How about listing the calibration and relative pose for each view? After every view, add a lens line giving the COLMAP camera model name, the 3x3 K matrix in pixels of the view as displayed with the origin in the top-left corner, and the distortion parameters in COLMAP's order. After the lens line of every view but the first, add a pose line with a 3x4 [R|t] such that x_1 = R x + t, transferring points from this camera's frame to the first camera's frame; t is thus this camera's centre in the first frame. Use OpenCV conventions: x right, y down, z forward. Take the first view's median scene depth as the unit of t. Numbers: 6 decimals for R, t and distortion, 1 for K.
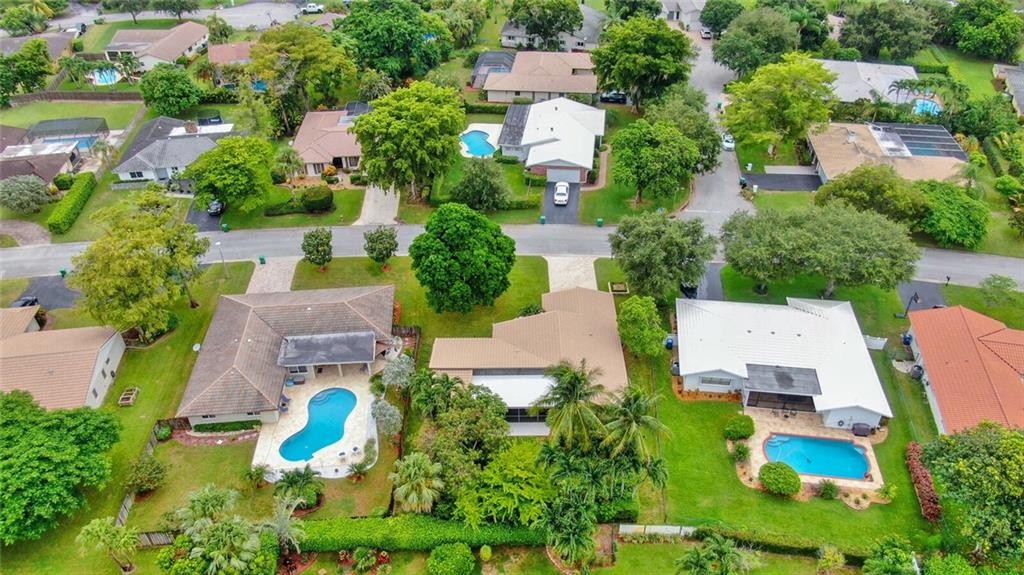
lens RADIAL K [[762.8, 0, 512.0], [0, 762.8, 287.5], [0, 0, 1]] dist [-0.039850, 0.004311]
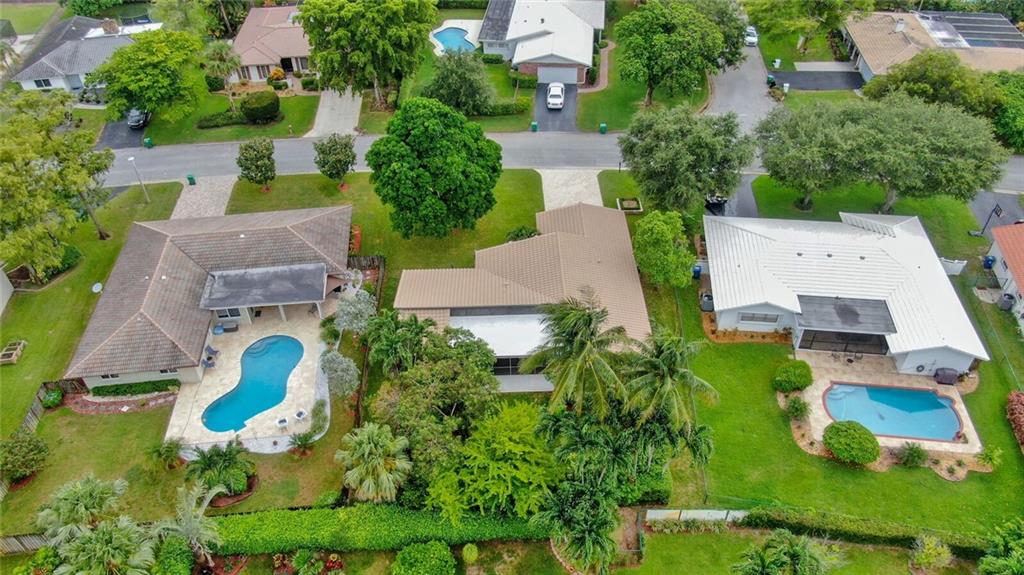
lens RADIAL K [[762.8, 0, 512.0], [0, 762.8, 287.5], [0, 0, 1]] dist [-0.039850, 0.004311]
pose [[0.999682, -0.018771, 0.016813, -0.000760], [0.017324, 0.996446, 0.082438, 0.021252], [-0.018300, -0.082120, 0.996454, 0.209073]]
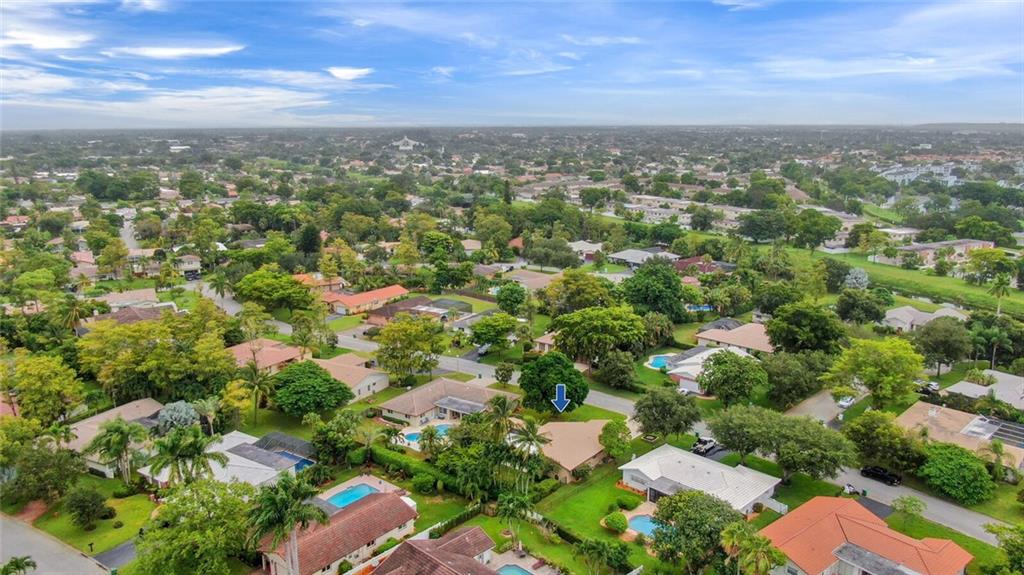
lens RADIAL K [[750.6, 0, 512.0], [0, 750.6, 287.5], [0, 0, 1]] dist [-0.018880, 0.005747]
pose [[0.787320, 0.146574, -0.598869, 0.847141], [-0.373580, 0.886127, -0.274257, 0.267145], [0.490475, 0.439654, 0.752422, -0.382240]]
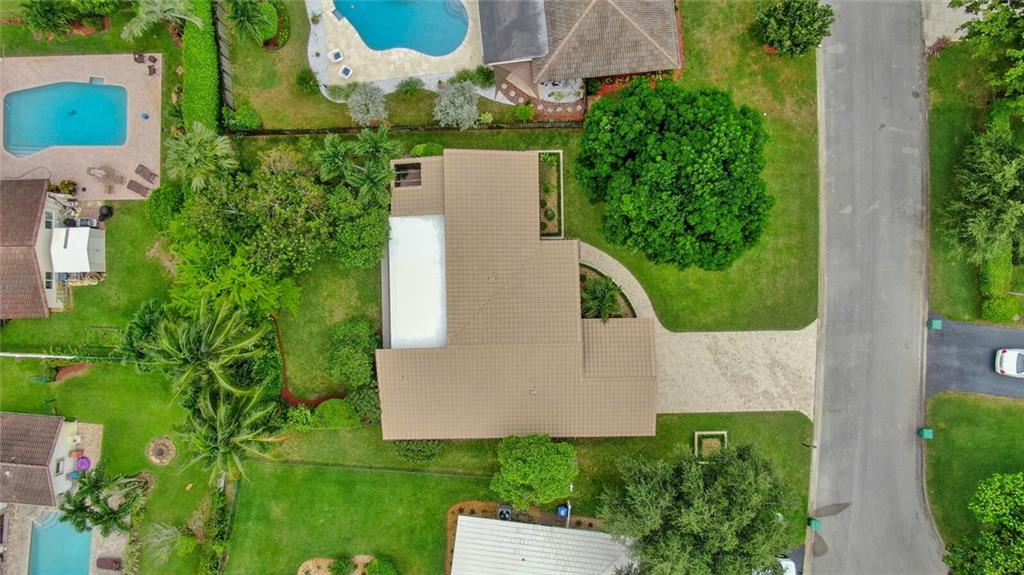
lens RADIAL K [[750.6, 0, 512.0], [0, 750.6, 287.5], [0, 0, 1]] dist [-0.018880, 0.005747]
pose [[0.017954, 0.999777, 0.011130, 0.006417], [-0.561827, 0.000880, 0.827254, -0.443757], [0.827060, -0.021106, 0.561717, 0.619997]]
